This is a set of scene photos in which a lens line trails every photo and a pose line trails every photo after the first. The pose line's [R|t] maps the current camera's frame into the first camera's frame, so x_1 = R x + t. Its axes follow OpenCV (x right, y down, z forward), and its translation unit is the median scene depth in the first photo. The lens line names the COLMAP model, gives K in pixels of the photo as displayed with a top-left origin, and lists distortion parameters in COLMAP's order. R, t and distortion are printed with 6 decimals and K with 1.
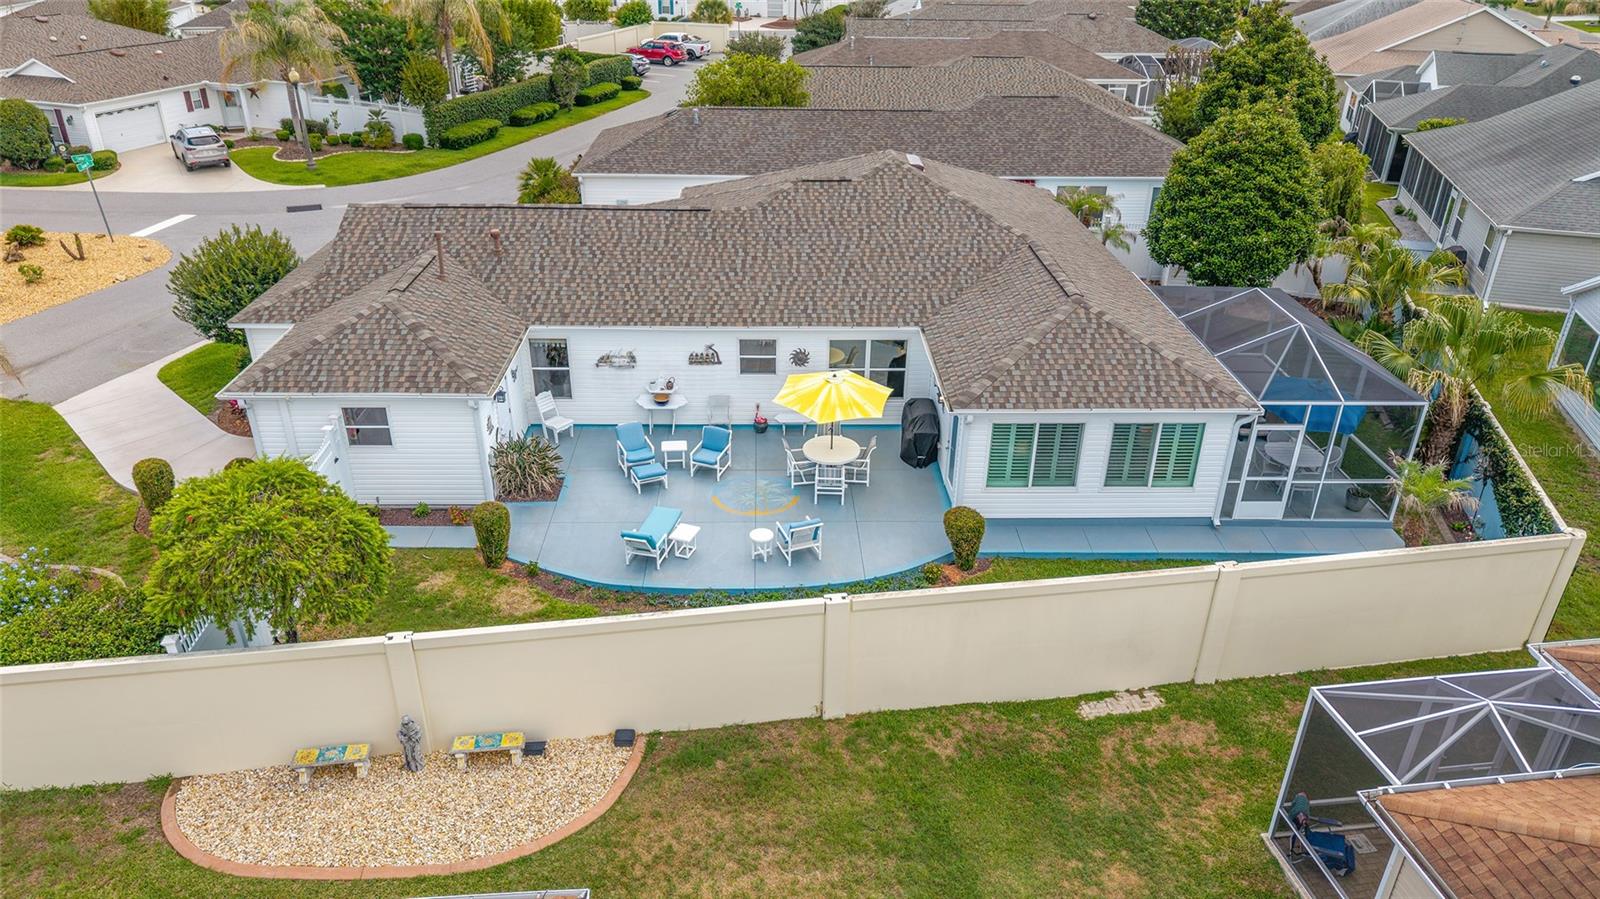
lens RADIAL K [[1082.9, 0, 803.5], [0, 1082.9, 450.9], [0, 0, 1]] dist [0.001165, -0.015035]
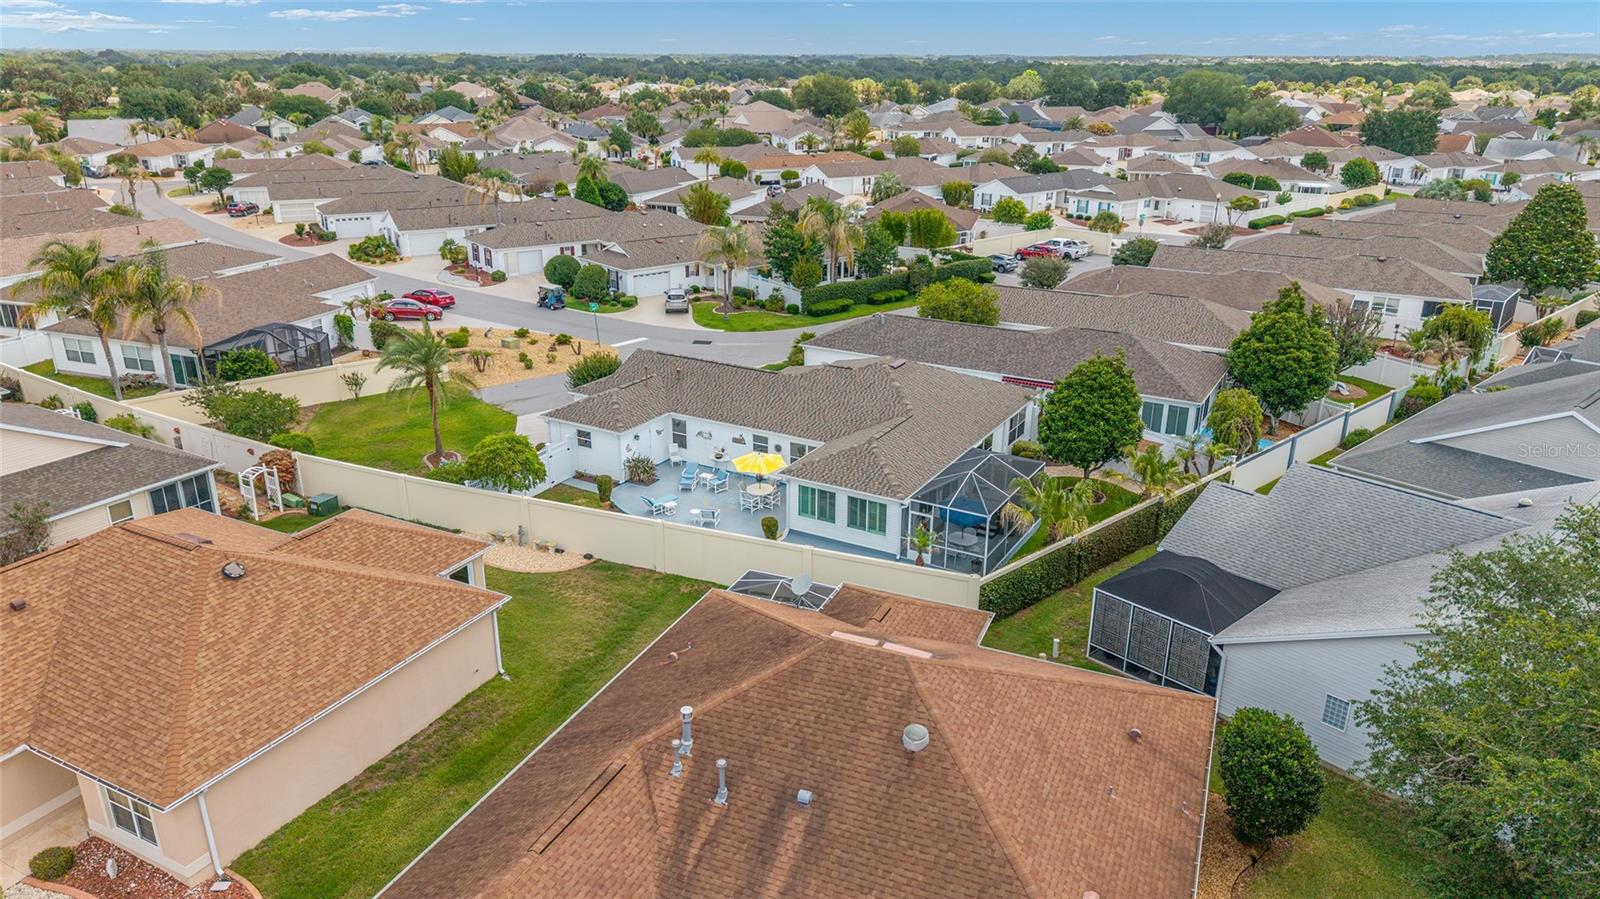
lens RADIAL K [[1054.1, 0, 796.7], [0, 1054.1, 446.6], [0, 0, 1]] dist [0.000432, -0.000335]
pose [[0.854153, 0.170676, -0.491215, 1.009078], [-0.233206, 0.970014, -0.068473, 0.039395], [0.464798, 0.173041, 0.868343, -0.718294]]
